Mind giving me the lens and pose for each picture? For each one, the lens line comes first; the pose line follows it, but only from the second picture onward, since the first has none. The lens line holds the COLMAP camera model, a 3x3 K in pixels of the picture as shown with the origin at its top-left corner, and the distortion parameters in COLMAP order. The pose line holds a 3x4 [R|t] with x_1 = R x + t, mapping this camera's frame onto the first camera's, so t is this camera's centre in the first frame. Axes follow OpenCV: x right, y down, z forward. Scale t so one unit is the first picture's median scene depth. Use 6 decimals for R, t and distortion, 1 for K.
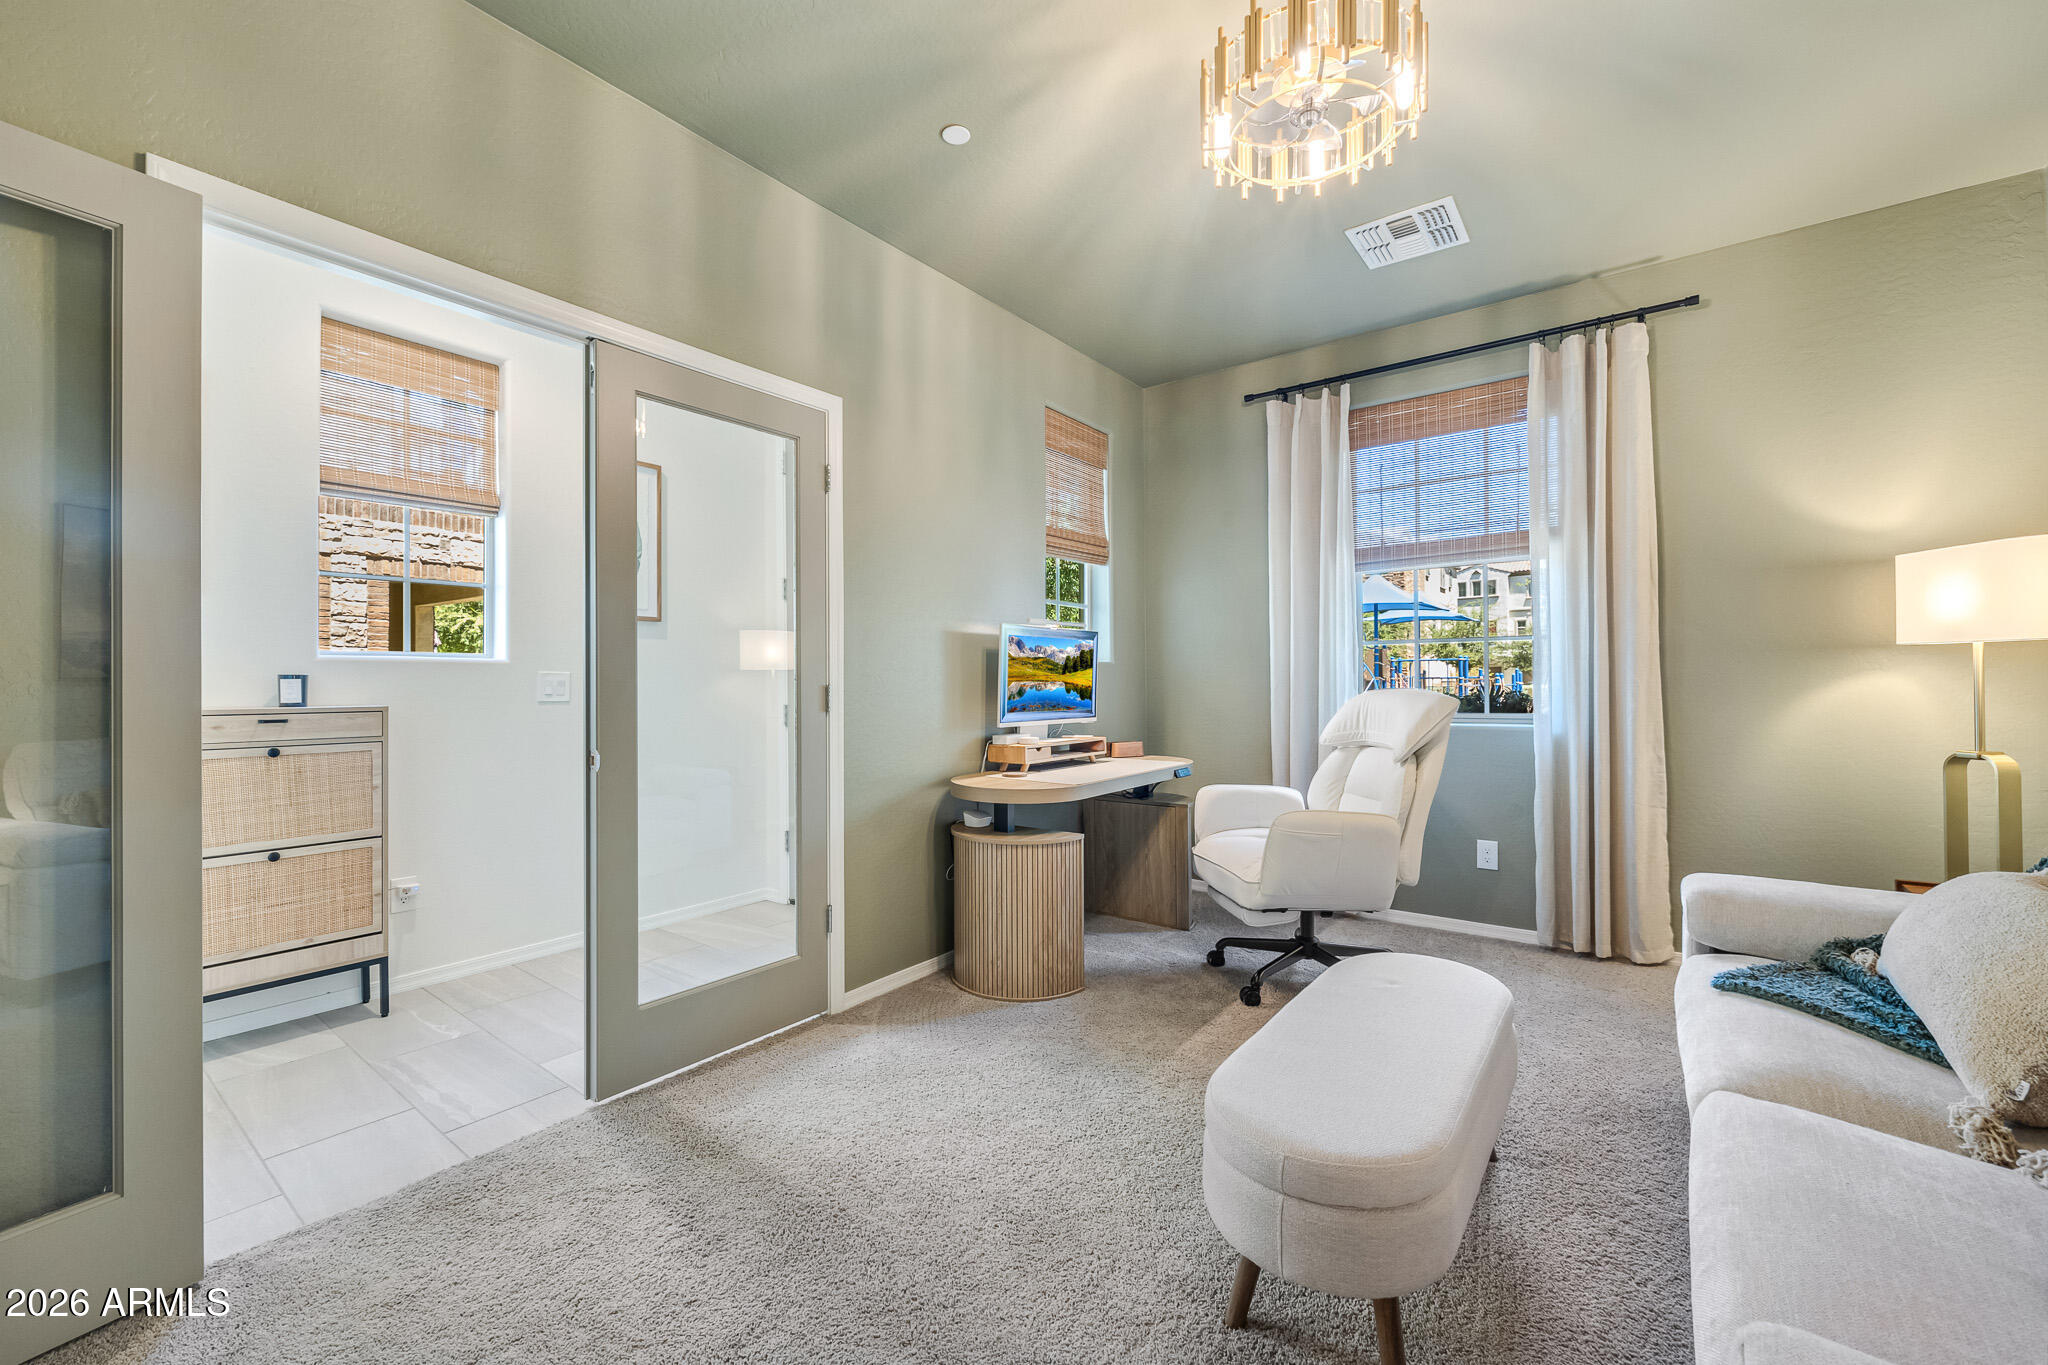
lens RADIAL K [[816.7, 0, 1025.4], [0, 816.7, 679.1], [0, 0, 1]] dist [-0.001483, -0.000676]
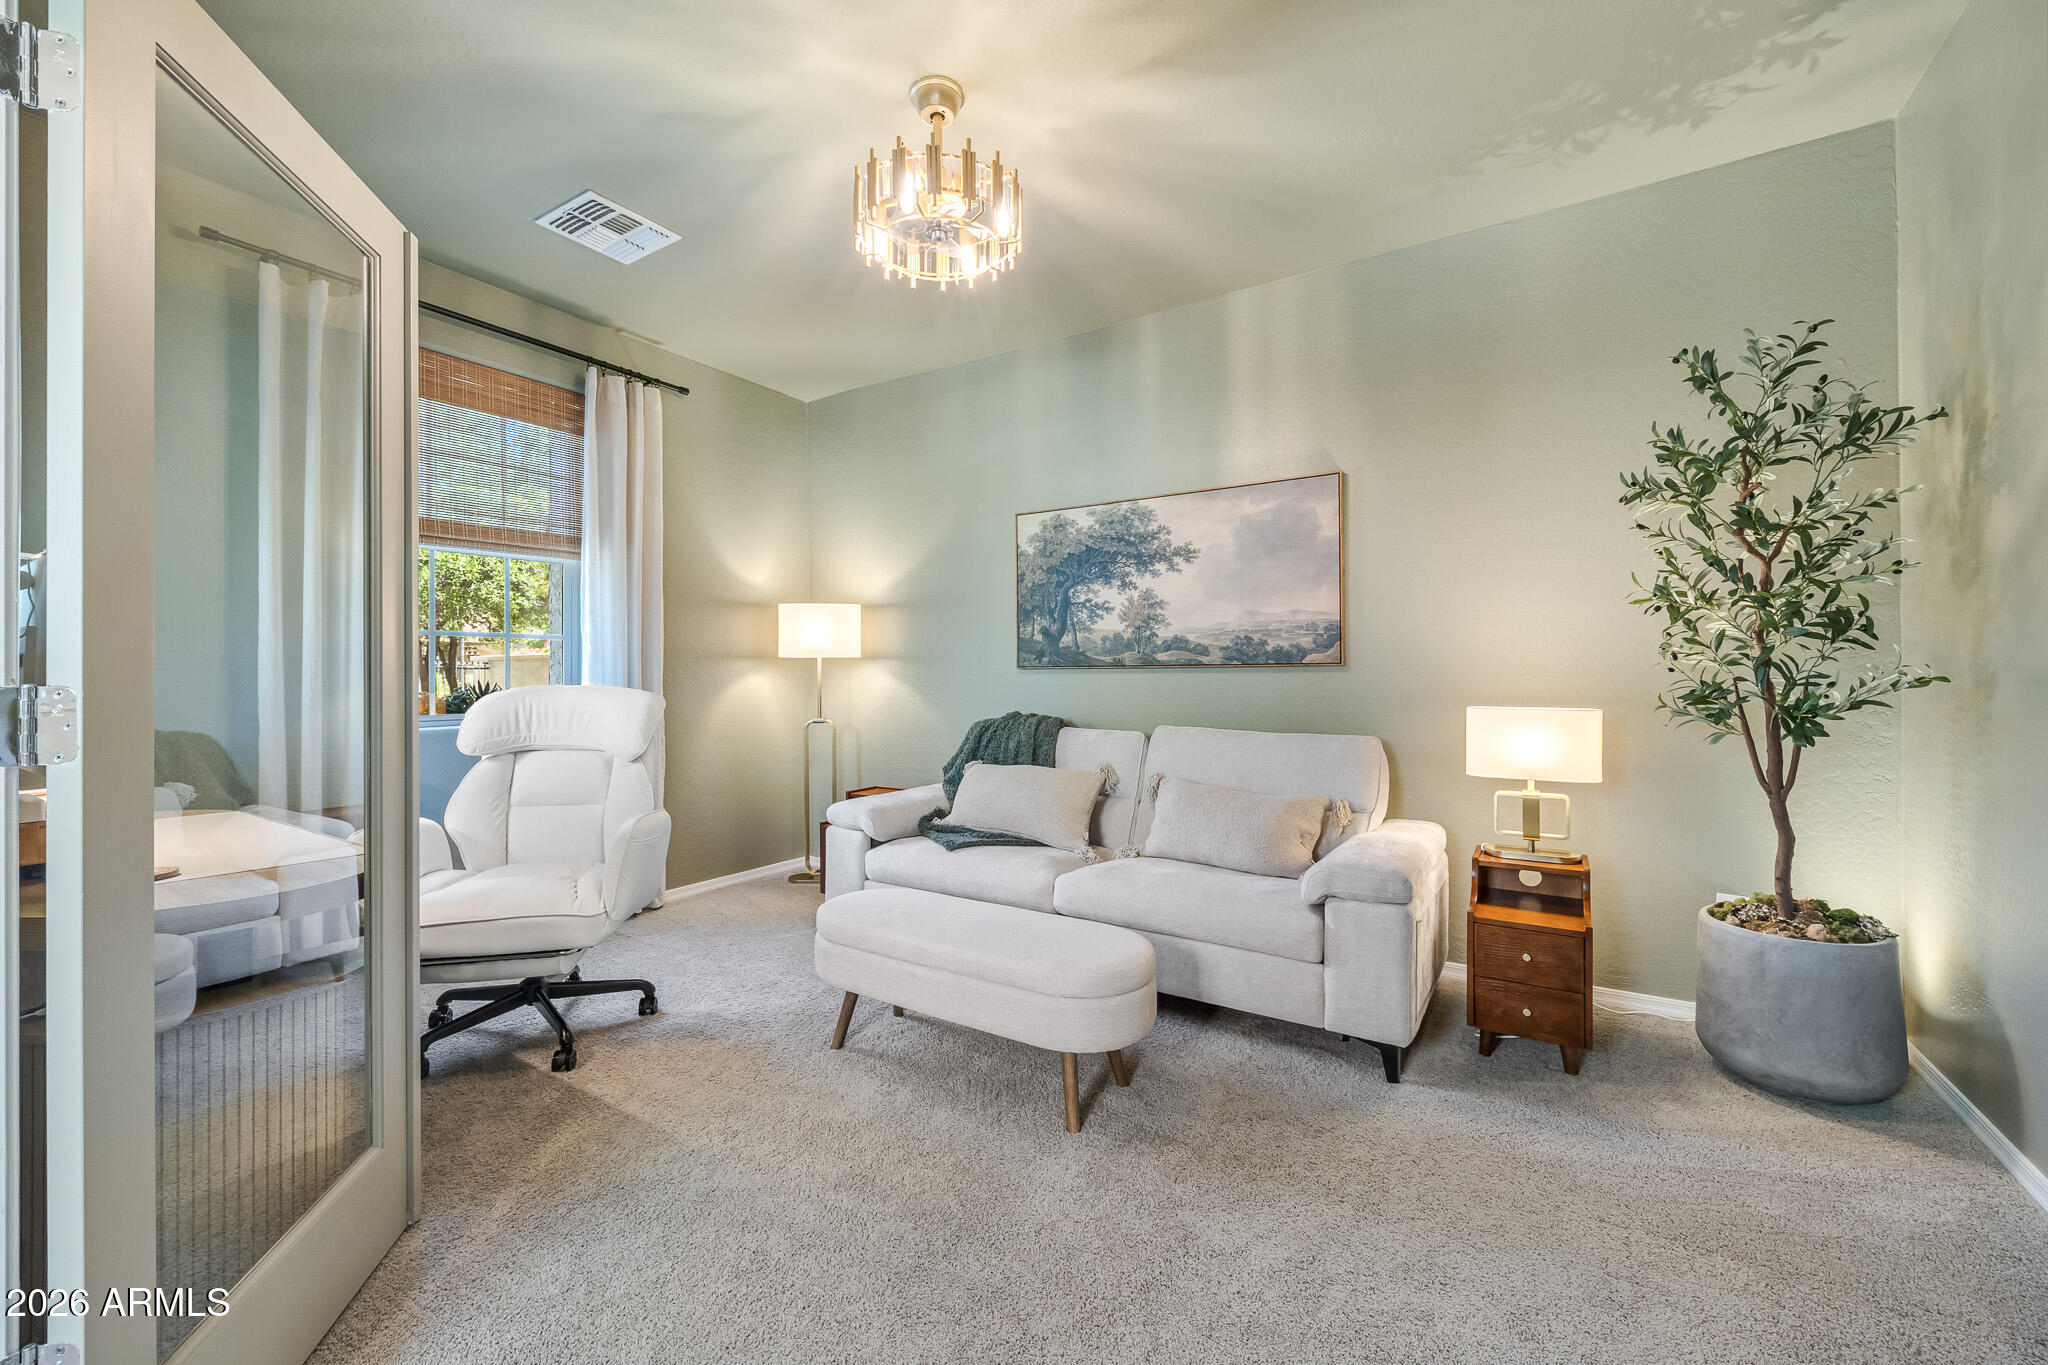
lens RADIAL K [[816.7, 0, 1023.8], [0, 816.7, 669.9], [0, 0, 1]] dist [-0.001483, -0.000676]
pose [[-0.074906, 0.016861, 0.997048, -0.500291], [-0.000004, 0.999857, -0.016909, 0.009114], [-0.997191, -0.001270, -0.074895, 0.515338]]
